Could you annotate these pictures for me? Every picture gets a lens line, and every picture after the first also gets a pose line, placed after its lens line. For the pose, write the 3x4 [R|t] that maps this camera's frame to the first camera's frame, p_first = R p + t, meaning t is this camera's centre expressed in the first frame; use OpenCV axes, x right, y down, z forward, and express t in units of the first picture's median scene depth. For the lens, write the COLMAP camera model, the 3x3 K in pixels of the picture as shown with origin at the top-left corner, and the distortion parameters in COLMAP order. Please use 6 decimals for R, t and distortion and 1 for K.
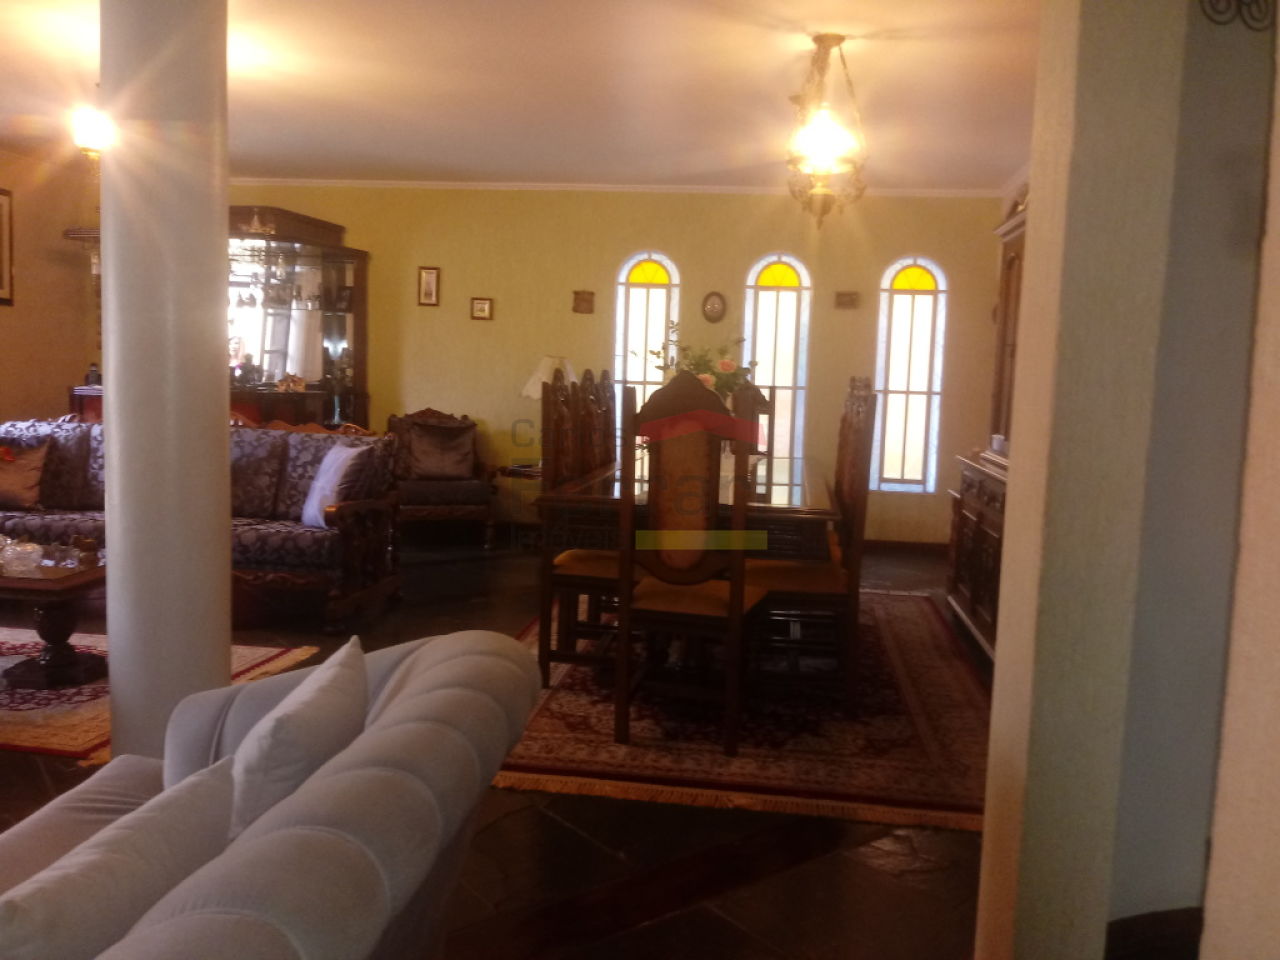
lens RADIAL K [[1034.3, 0, 637.6], [0, 1034.3, 477.1], [0, 0, 1]] dist [0.007308, -0.006611]
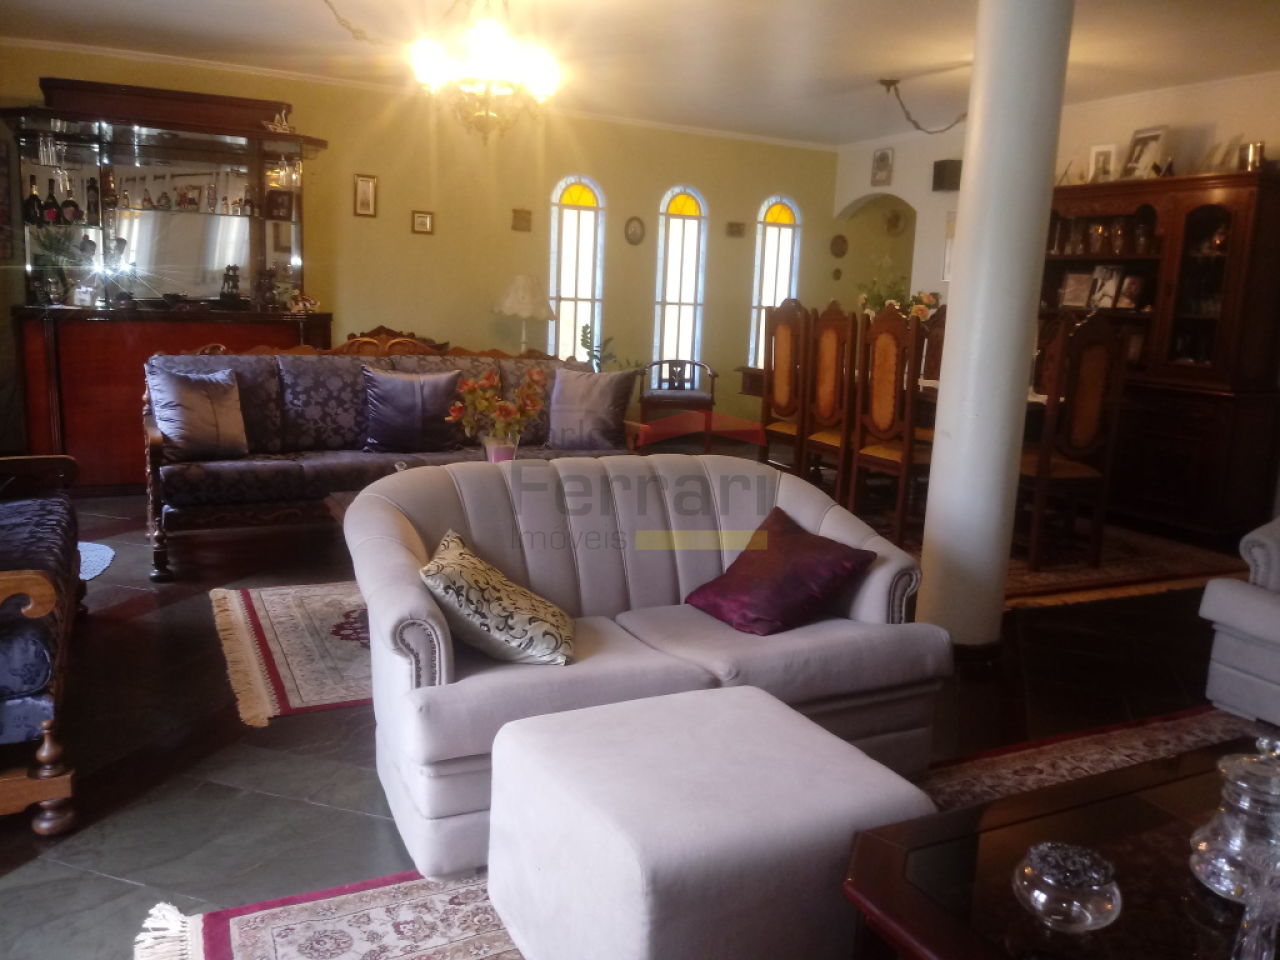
lens RADIAL K [[1034.3, 0, 635.2], [0, 1034.3, 477.6], [0, 0, 1]] dist [0.007308, -0.006611]
pose [[0.826310, -0.096078, 0.554960, -0.561539], [0.039912, 0.992854, 0.112462, -0.025202], [-0.561800, -0.070779, 0.824240, 0.060919]]
